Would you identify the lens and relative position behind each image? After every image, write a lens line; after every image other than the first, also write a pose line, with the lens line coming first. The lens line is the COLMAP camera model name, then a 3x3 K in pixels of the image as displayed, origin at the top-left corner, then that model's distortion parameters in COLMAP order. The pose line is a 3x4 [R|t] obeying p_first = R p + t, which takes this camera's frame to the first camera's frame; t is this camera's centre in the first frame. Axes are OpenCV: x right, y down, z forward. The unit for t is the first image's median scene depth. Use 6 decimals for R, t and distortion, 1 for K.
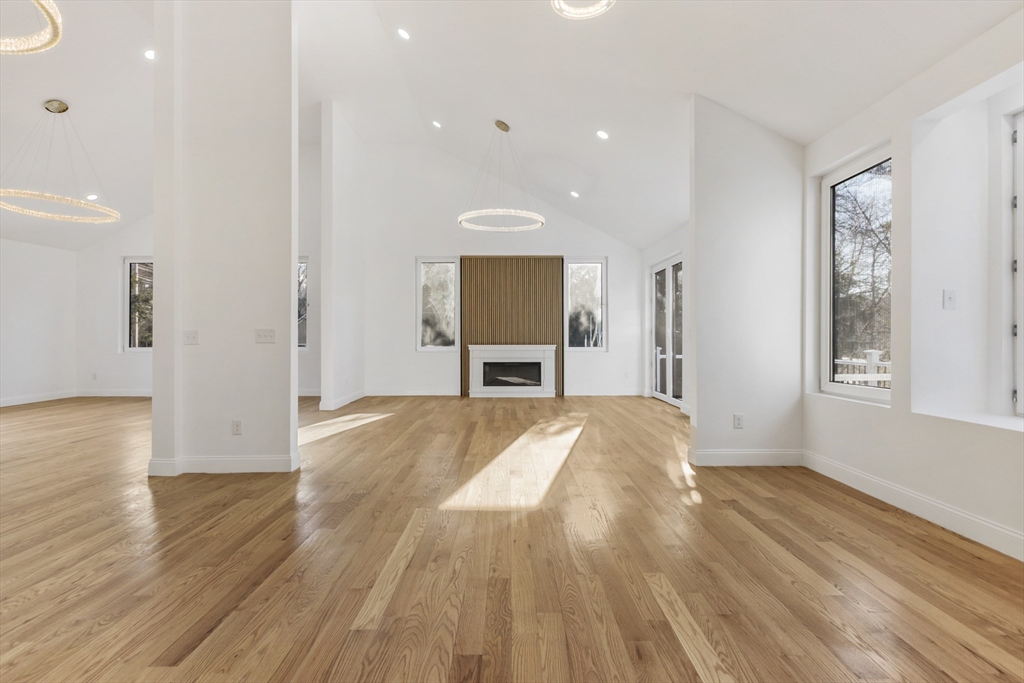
lens RADIAL K [[456.1, 0, 508.2], [0, 456.1, 338.5], [0, 0, 1]] dist [0.002002, -0.000383]
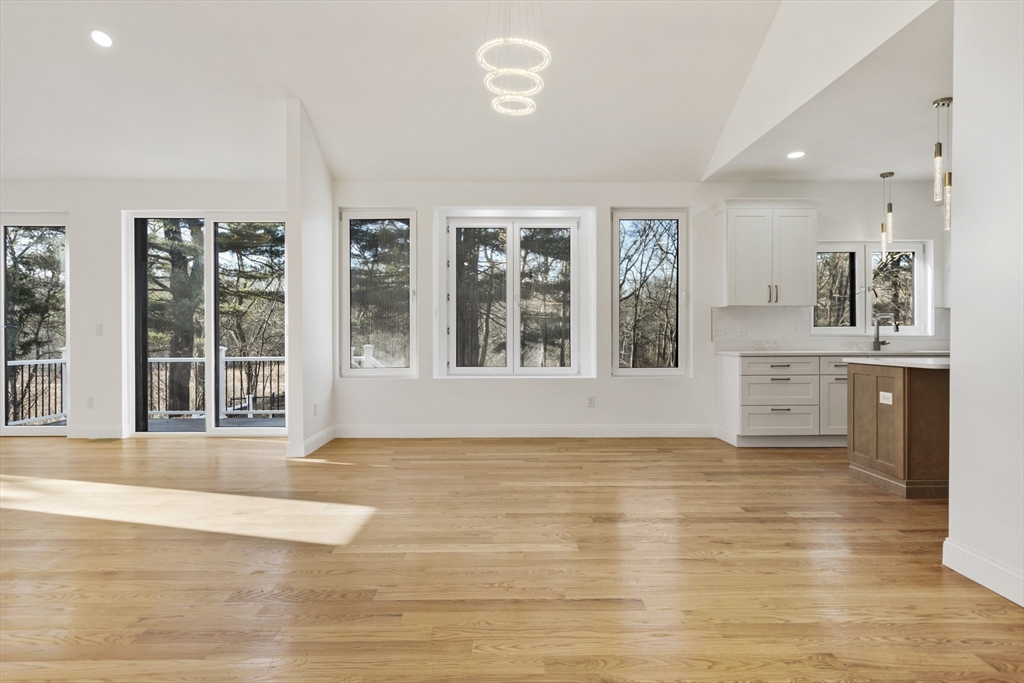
lens RADIAL K [[582.7, 0, 512.4], [0, 582.7, 340.4], [0, 0, 1]] dist [-0.000356, 0.000074]
pose [[-0.029012, -0.002726, 0.999575, -1.766428], [0.005325, 0.999982, 0.002882, 0.019697], [-0.999565, 0.005406, -0.028997, 1.078697]]
